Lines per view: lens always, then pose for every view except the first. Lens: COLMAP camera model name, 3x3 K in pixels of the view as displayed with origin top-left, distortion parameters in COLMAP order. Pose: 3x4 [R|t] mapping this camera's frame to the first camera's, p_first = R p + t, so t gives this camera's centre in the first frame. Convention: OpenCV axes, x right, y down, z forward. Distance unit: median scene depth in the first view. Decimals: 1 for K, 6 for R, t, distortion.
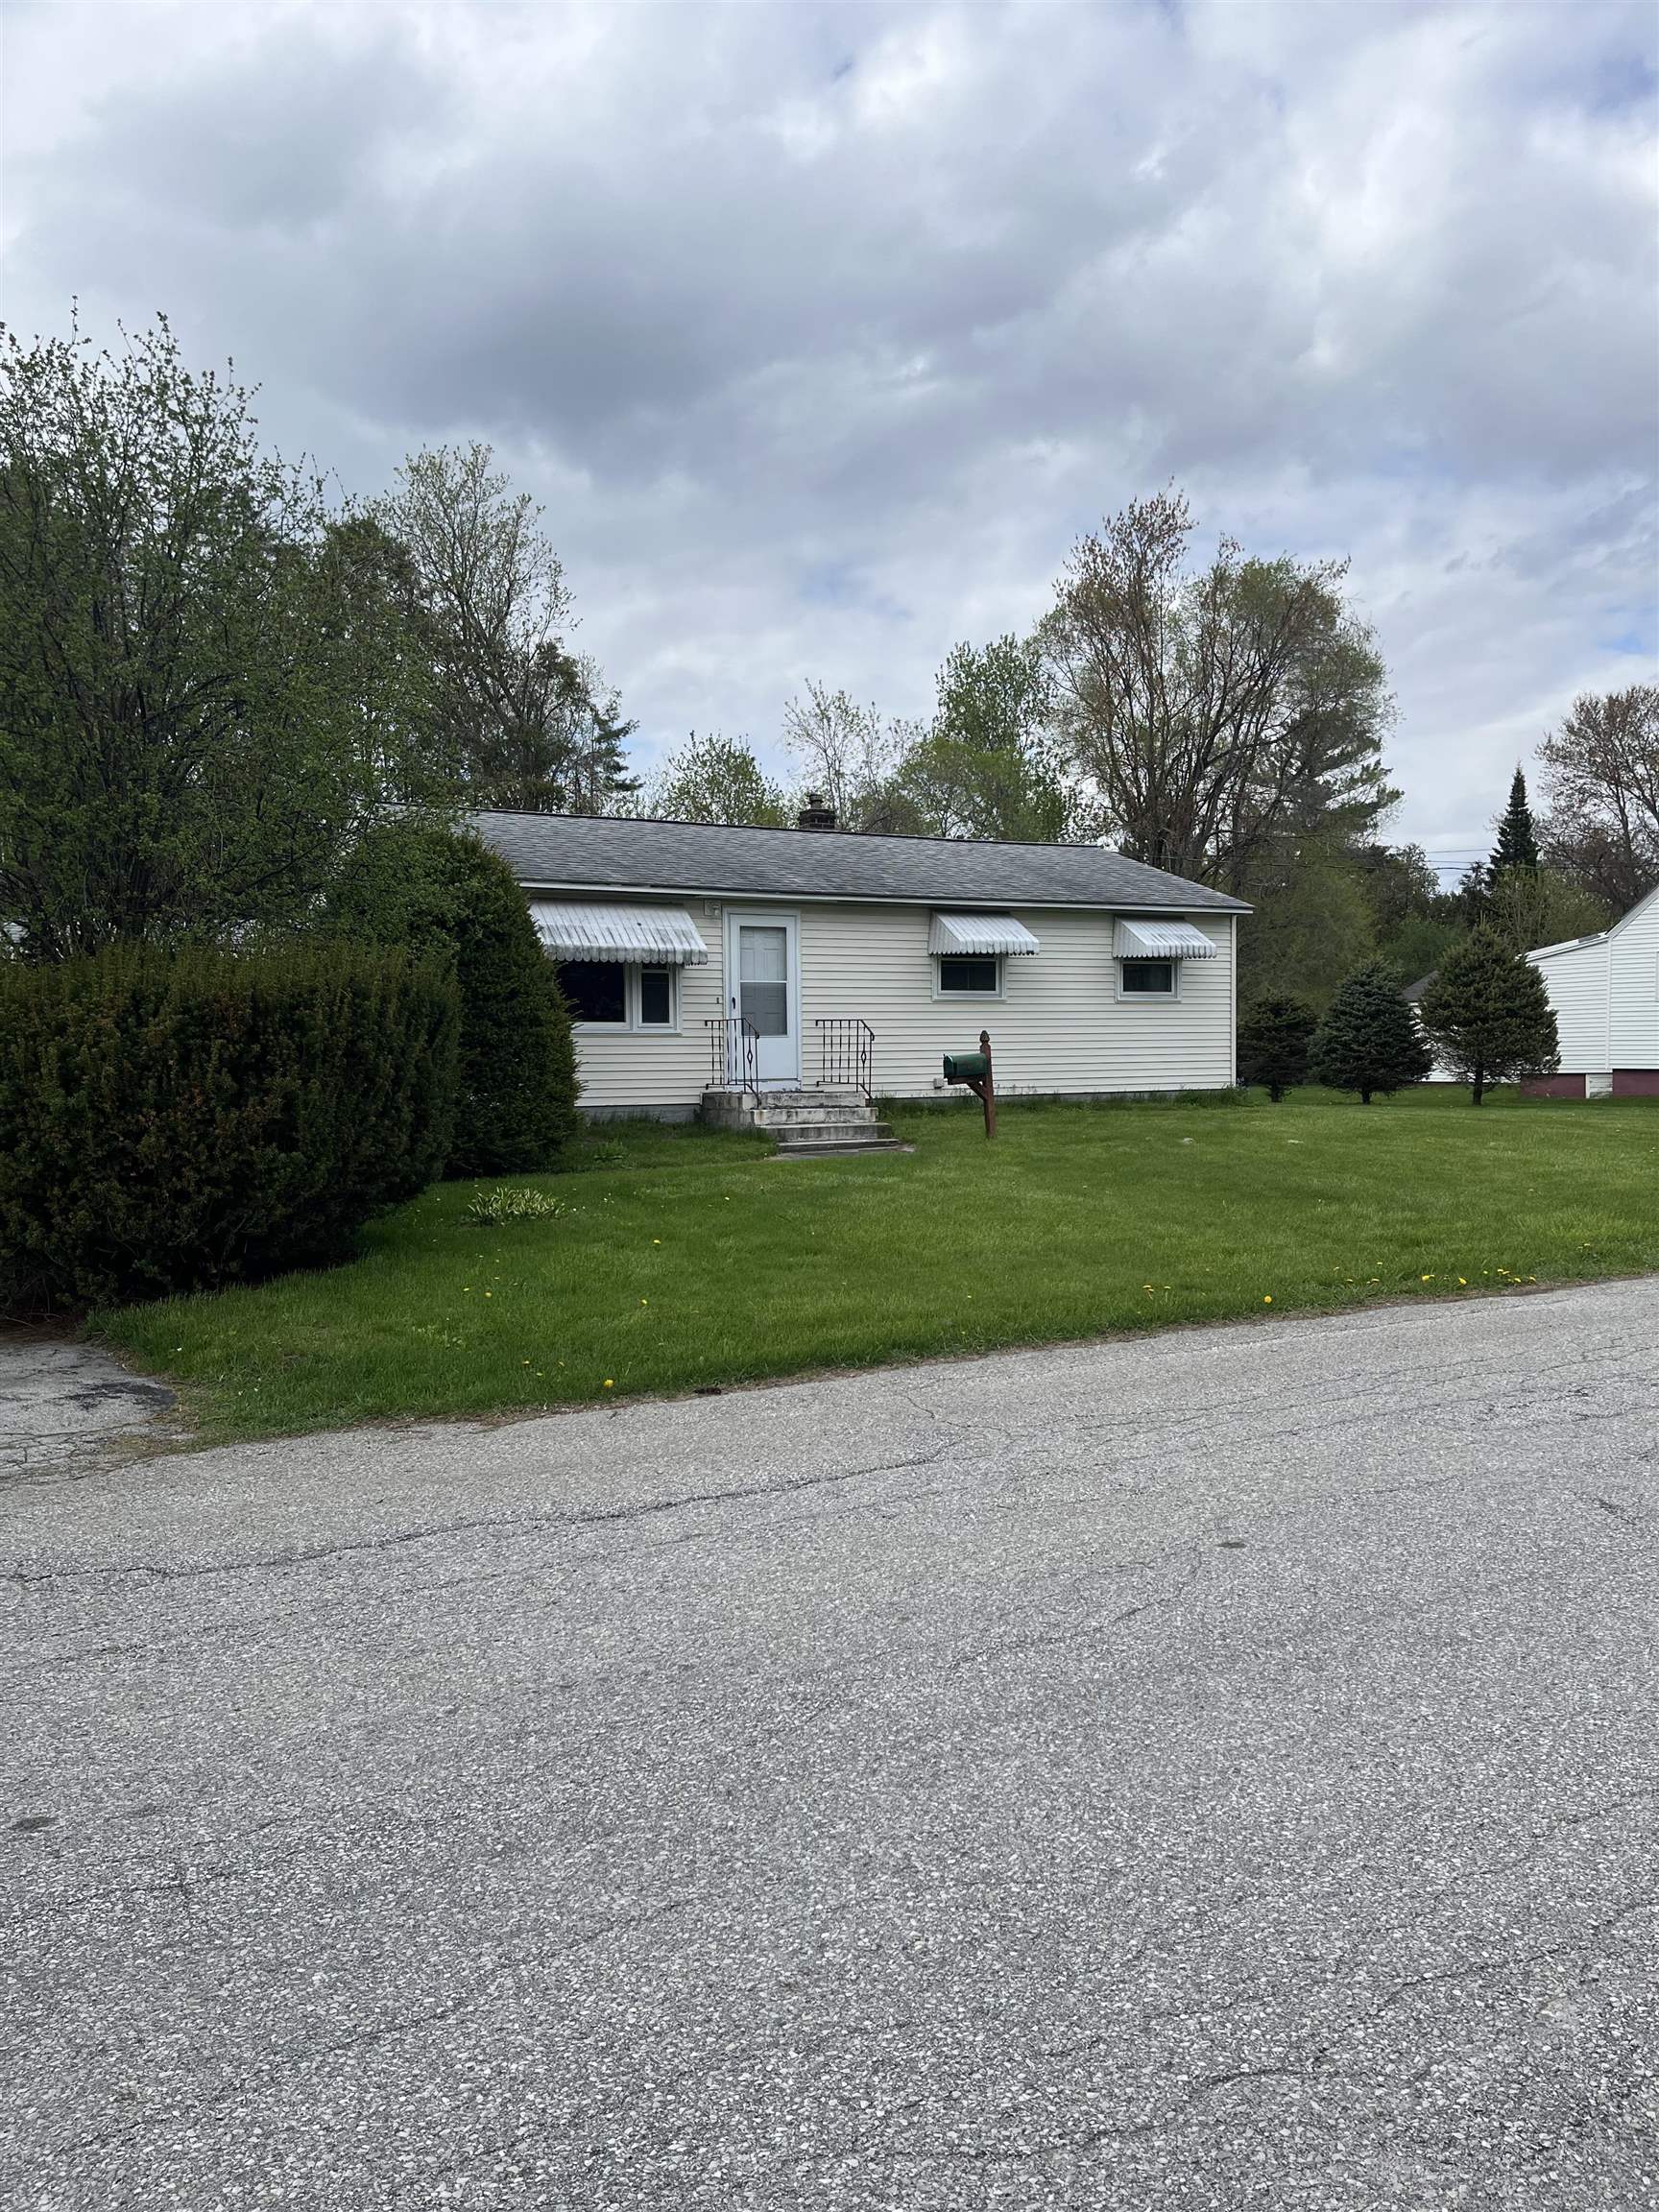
lens RADIAL K [[1659.7, 0, 833.5], [0, 1659.7, 1167.4], [0, 0, 1]] dist [0.073269, -0.153008]
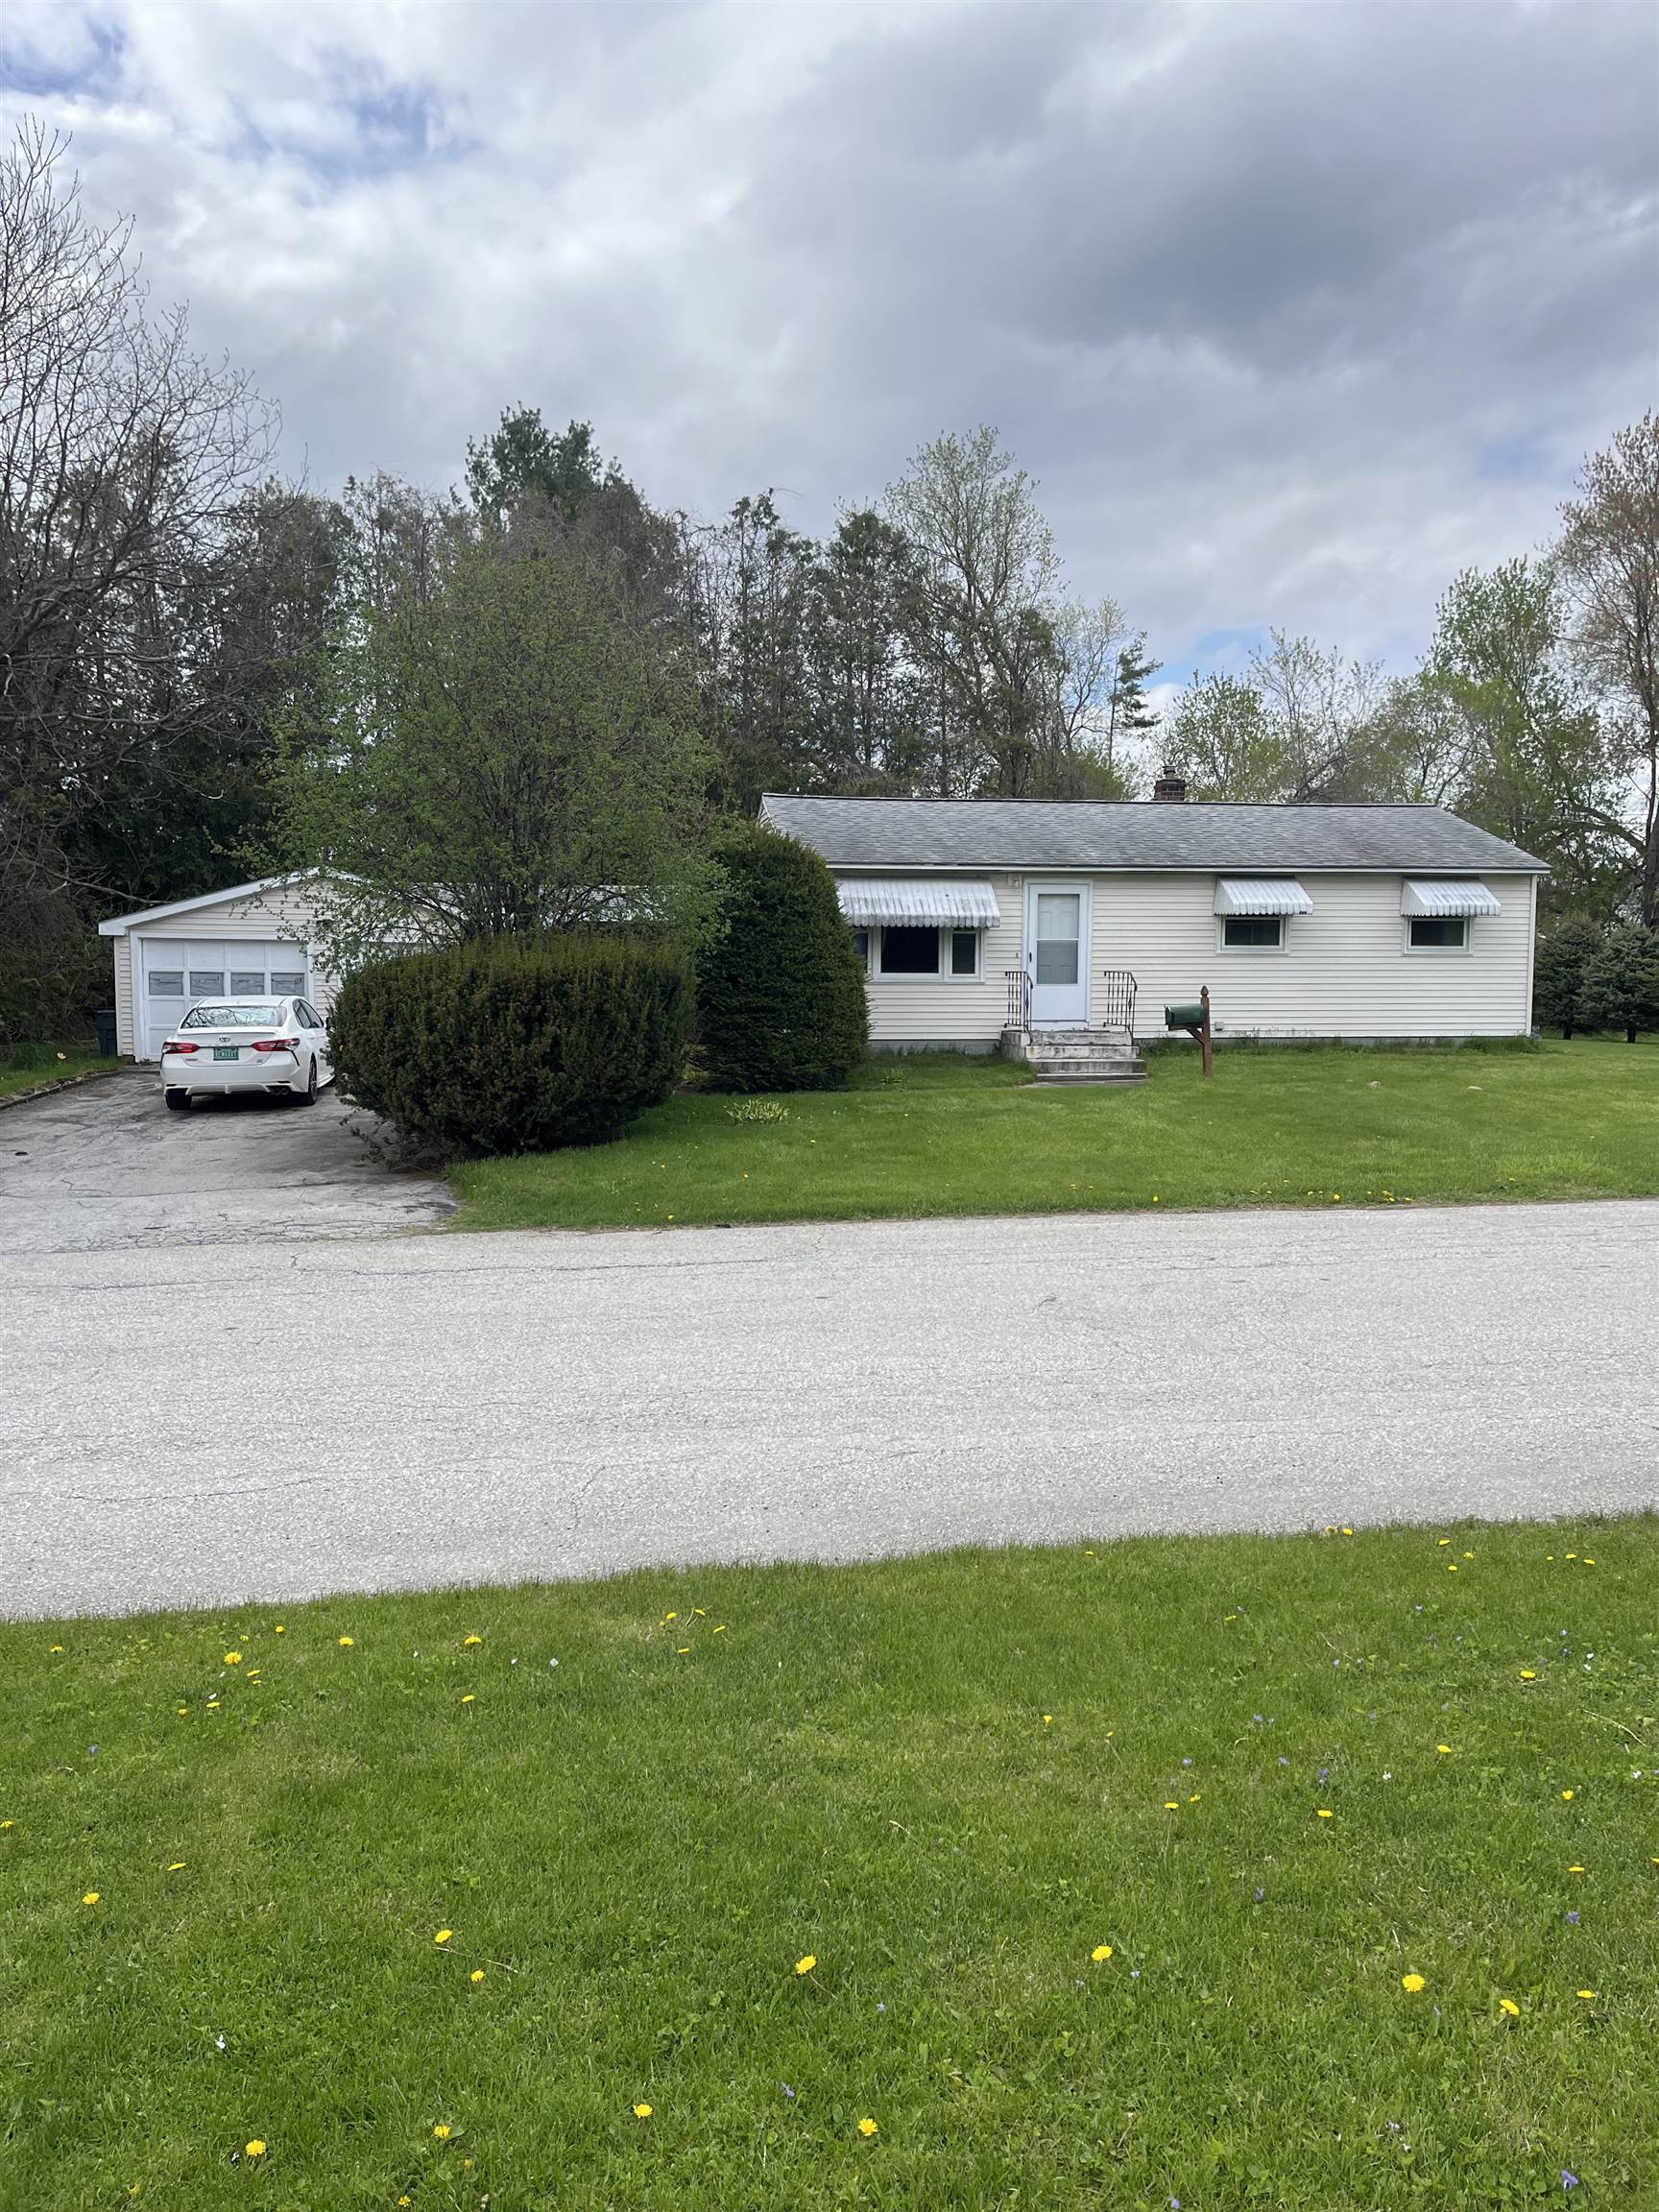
lens RADIAL K [[1659.7, 0, 833.5], [0, 1659.7, 1167.4], [0, 0, 1]] dist [0.073269, -0.153008]
pose [[0.937065, 0.053223, -0.345073, 0.242780], [-0.035950, 0.997768, 0.056271, -0.008765], [0.347298, -0.040324, 0.936887, -0.210944]]
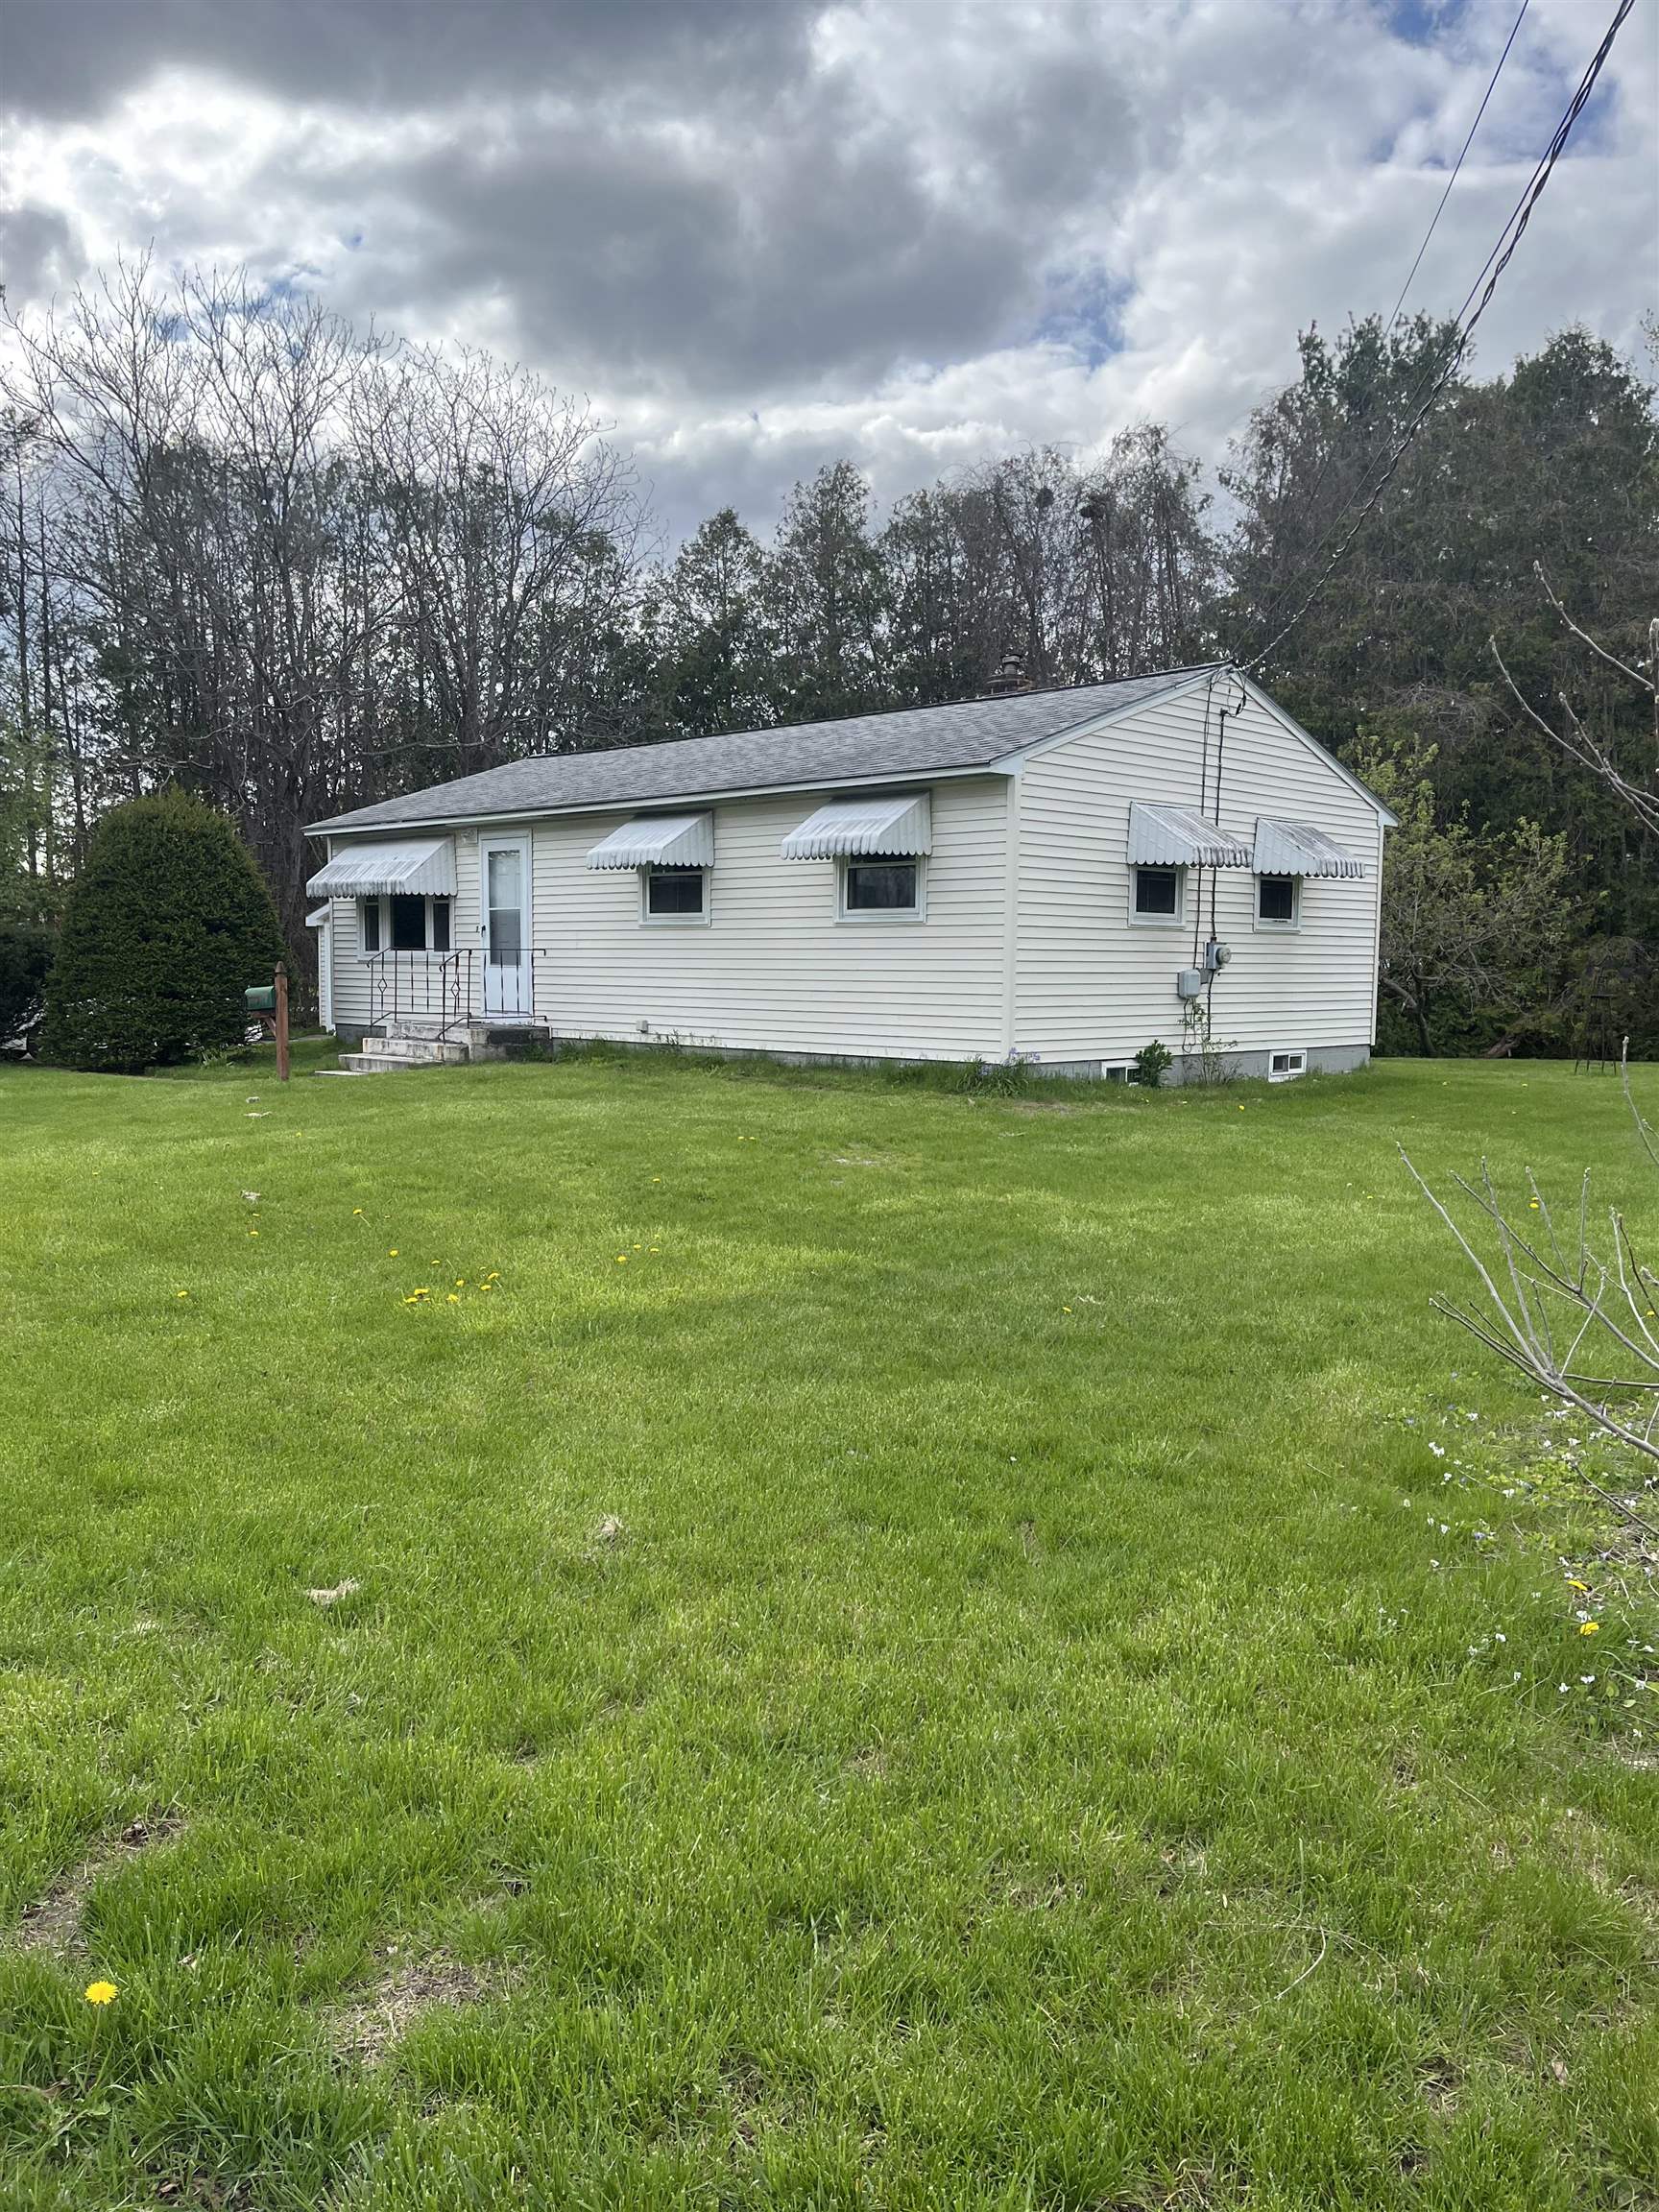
lens RADIAL K [[1659.7, 0, 833.5], [0, 1659.7, 1167.4], [0, 0, 1]] dist [0.073269, -0.153008]
pose [[0.276867, 0.123813, -0.952898, 0.969056], [-0.087744, 0.990779, 0.103241, -0.083874], [0.956894, 0.055027, 0.285178, 0.957432]]
